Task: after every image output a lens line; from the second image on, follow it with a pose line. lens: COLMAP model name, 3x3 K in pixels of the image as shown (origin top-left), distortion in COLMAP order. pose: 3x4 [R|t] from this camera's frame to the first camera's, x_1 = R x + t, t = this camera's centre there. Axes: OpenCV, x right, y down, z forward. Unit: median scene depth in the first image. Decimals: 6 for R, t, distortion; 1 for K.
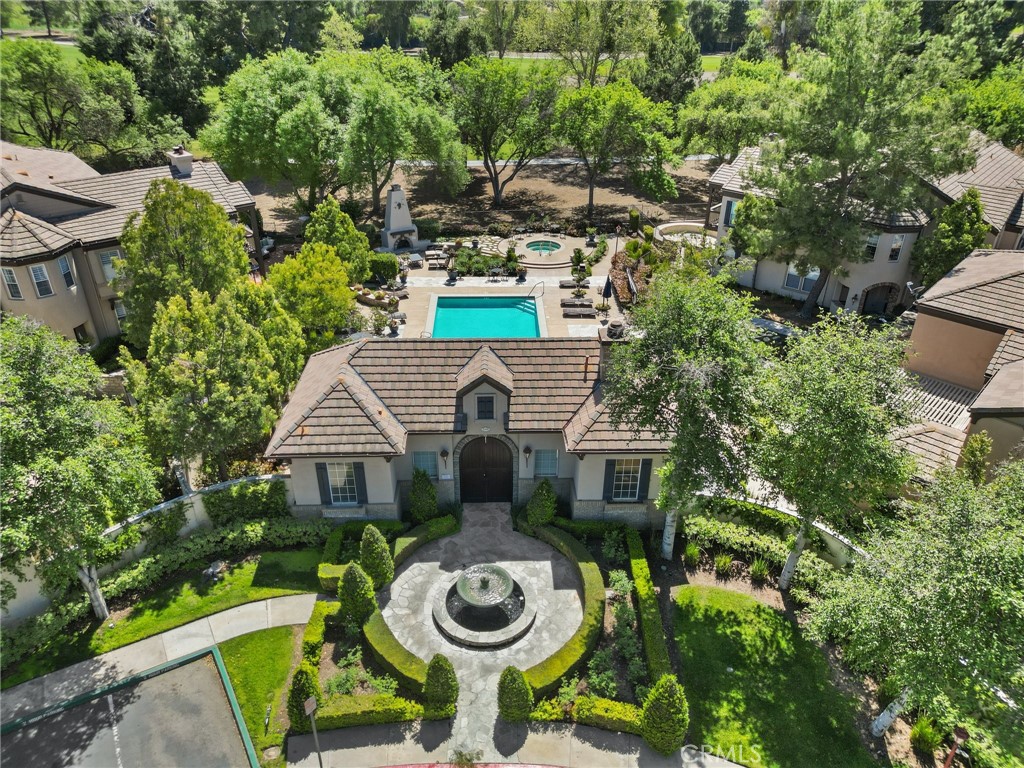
lens RADIAL K [[709.2, 0, 512.0], [0, 709.2, 384.0], [0, 0, 1]] dist [0.076284, 0.000477]
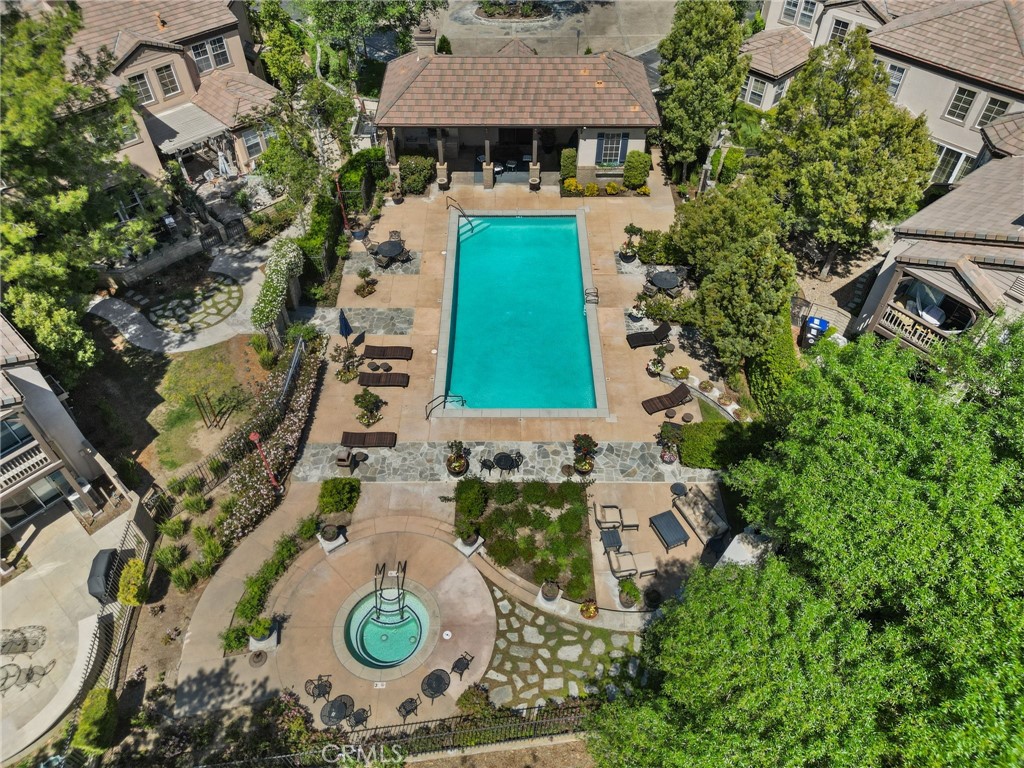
lens RADIAL K [[709.2, 0, 512.0], [0, 709.2, 384.0], [0, 0, 1]] dist [0.076284, 0.000477]
pose [[-0.999561, -0.029414, 0.003510, -0.028402], [-0.003055, 0.220214, 0.975447, -0.702519], [-0.029465, 0.975008, -0.220207, 1.060374]]
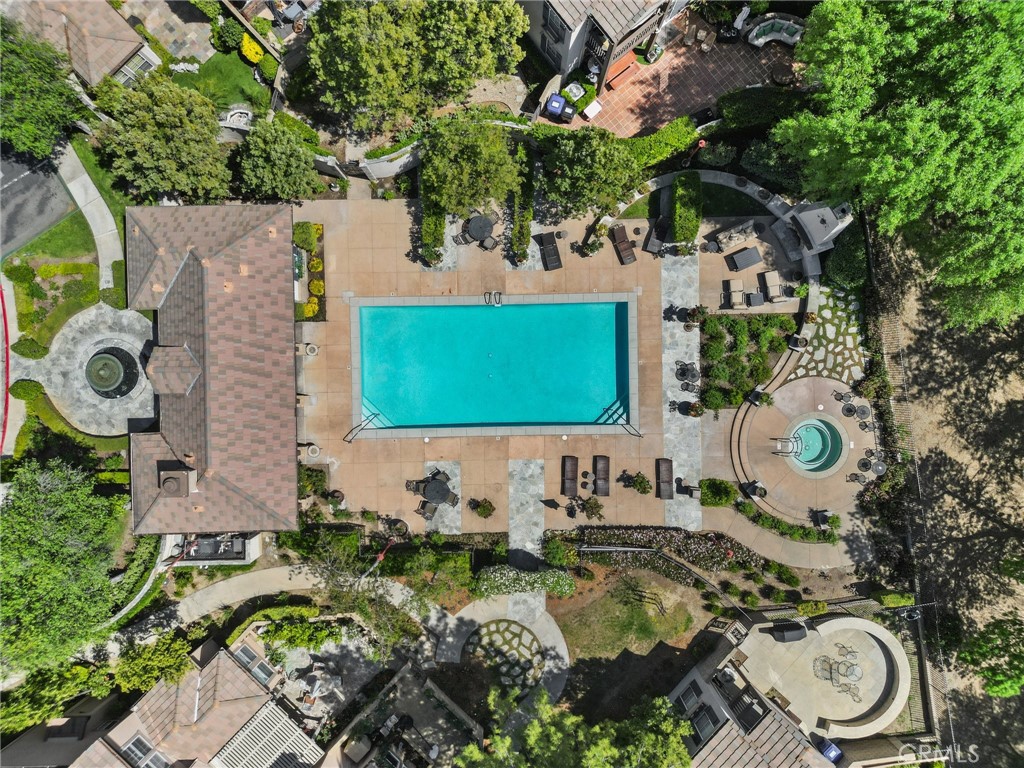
lens RADIAL K [[709.2, 0, 512.0], [0, 709.2, 384.0], [0, 0, 1]] dist [0.076284, 0.000477]
pose [[-0.011063, 0.999769, -0.018436, 0.003174], [-0.493141, 0.010584, 0.869885, -0.705754], [0.869879, 0.018715, 0.492910, 0.475876]]
